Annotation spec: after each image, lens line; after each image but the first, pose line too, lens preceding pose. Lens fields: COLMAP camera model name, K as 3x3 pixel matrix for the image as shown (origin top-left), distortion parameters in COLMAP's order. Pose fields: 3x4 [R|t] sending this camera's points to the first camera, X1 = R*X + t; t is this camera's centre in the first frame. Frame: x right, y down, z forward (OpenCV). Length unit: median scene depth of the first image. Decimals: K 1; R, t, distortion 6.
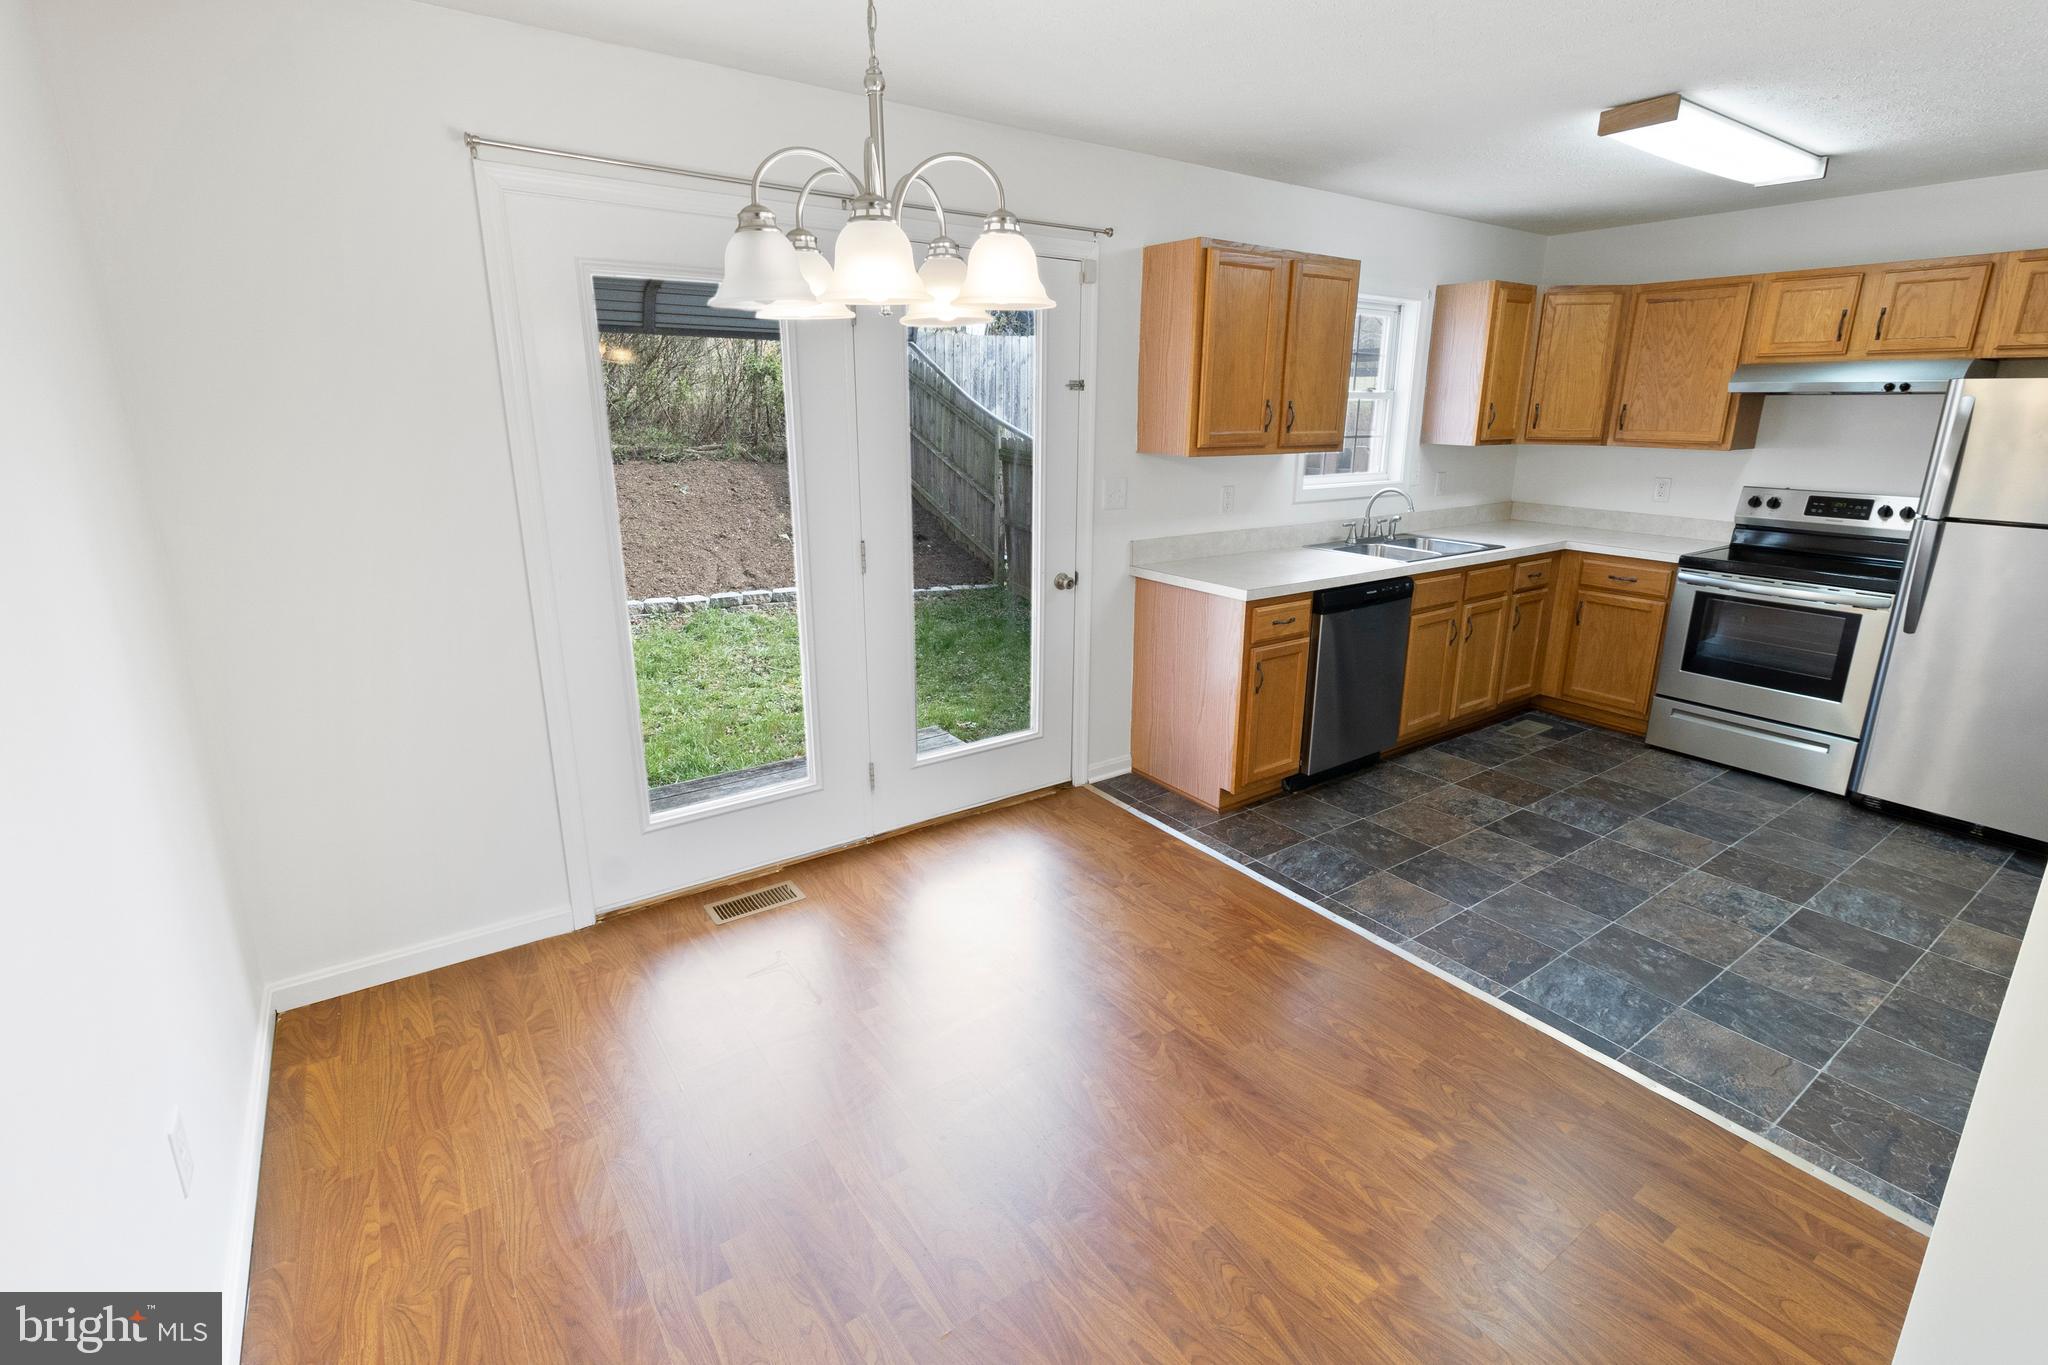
lens RADIAL K [[937.1, 0, 1033.1], [0, 937.1, 652.7], [0, 0, 1]] dist [-0.000631, -0.000522]
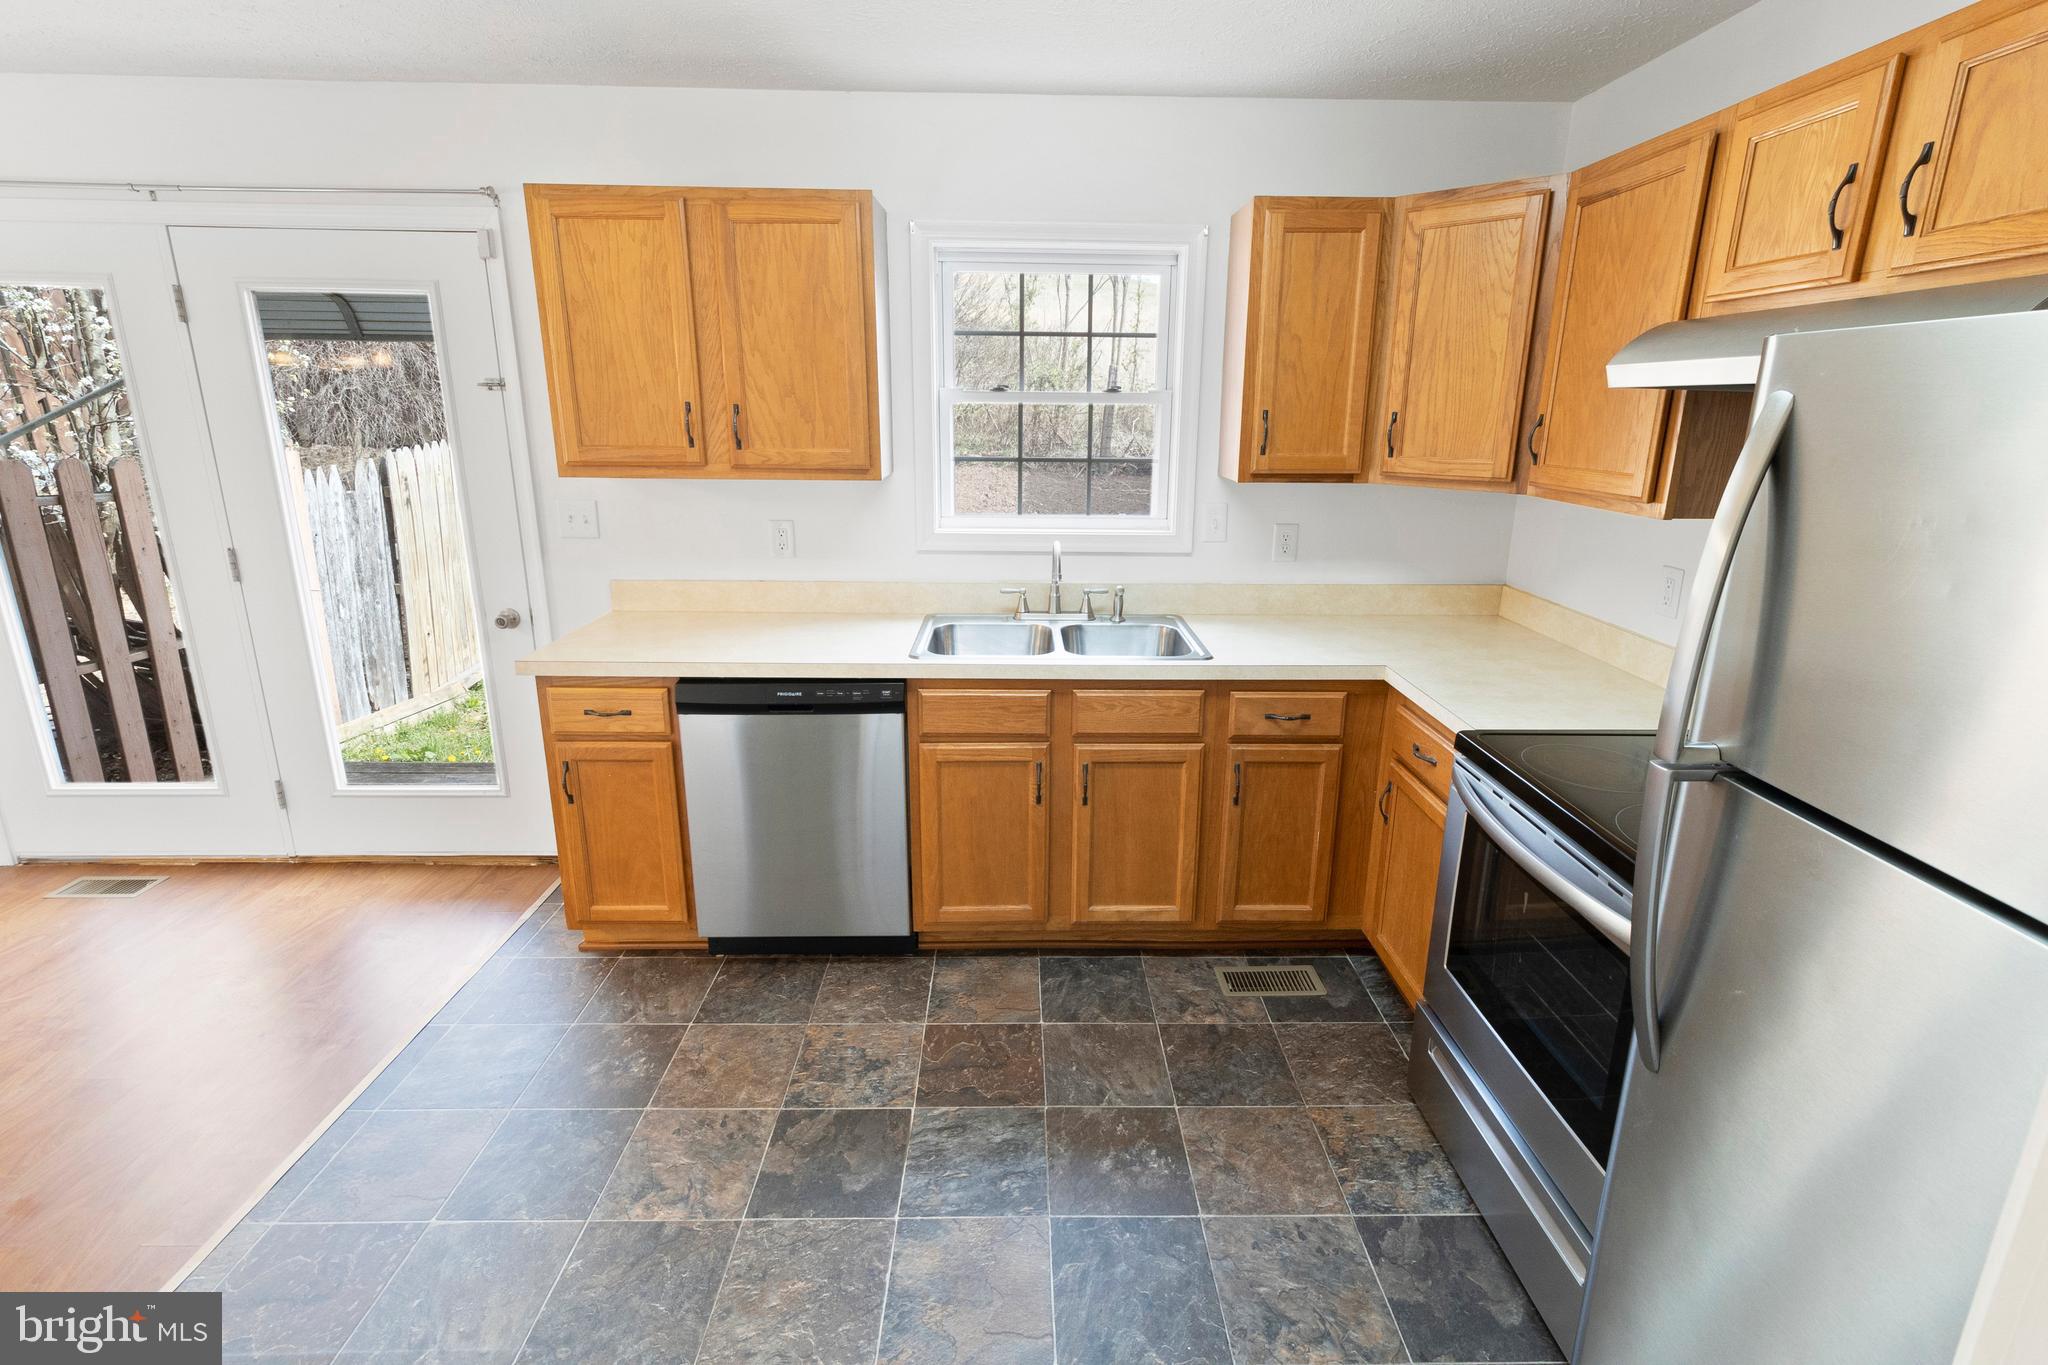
lens RADIAL K [[937.1, 0, 1040.7], [0, 937.1, 649.7], [0, 0, 1]] dist [-0.000631, -0.000522]
pose [[0.827649, 0.143117, -0.542692, 0.726538], [-0.150037, 0.988170, 0.031779, -0.120704], [0.540819, 0.055122, 0.839331, 0.457844]]
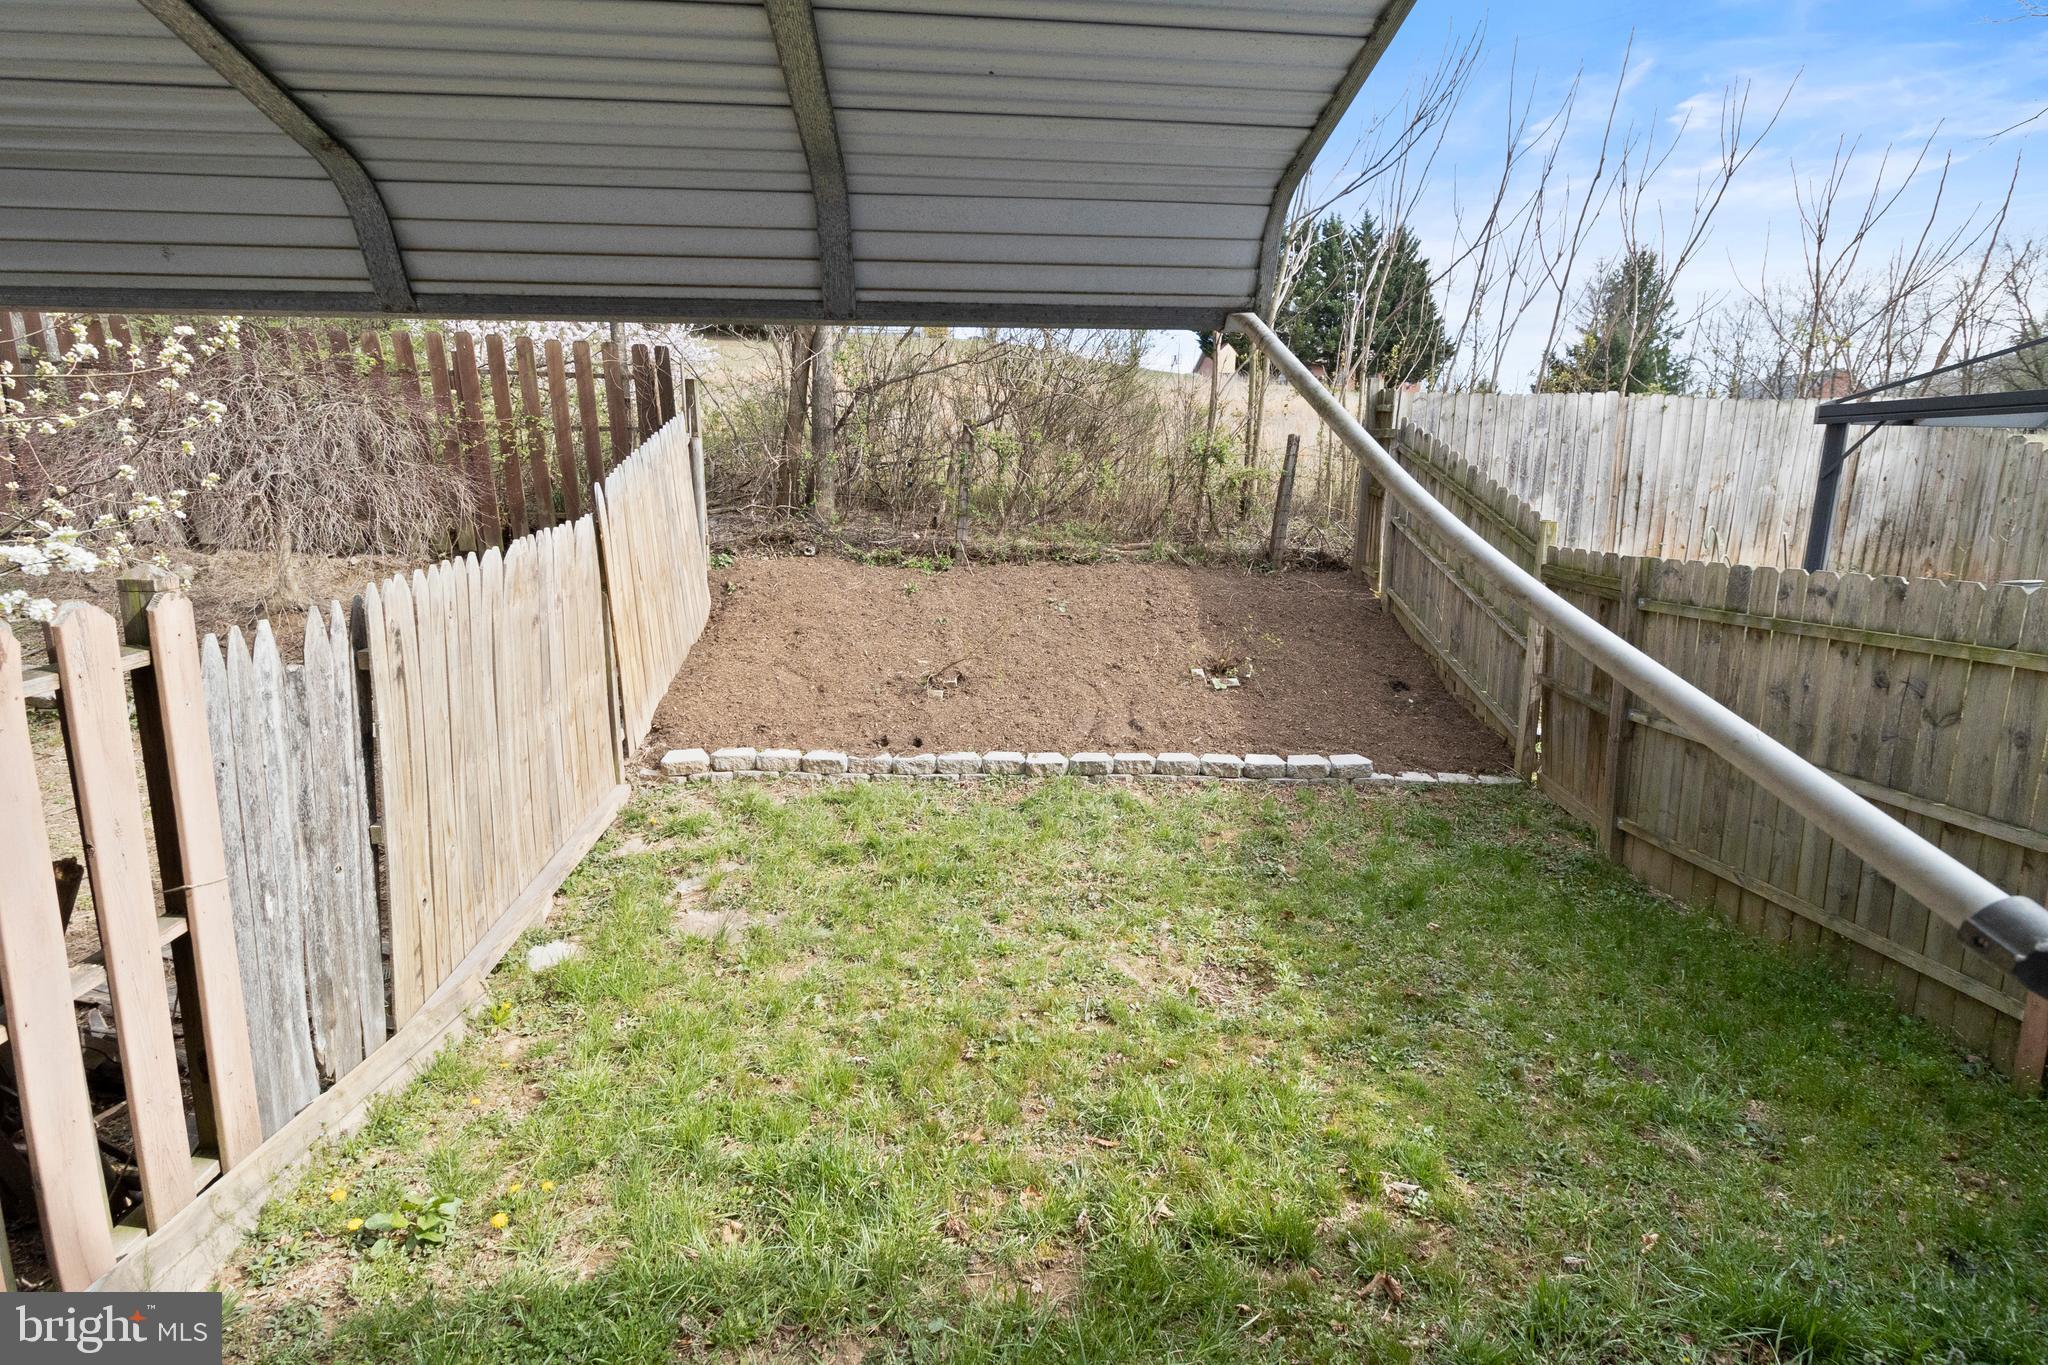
lens RADIAL K [[937.1, 0, 1040.4], [0, 937.1, 648.6], [0, 0, 1]] dist [-0.000631, -0.000522]
pose [[0.865254, 0.077995, -0.495229, -0.028285], [-0.122605, 0.990749, -0.058178, -0.193641], [0.486110, 0.111056, 0.866812, 0.701406]]
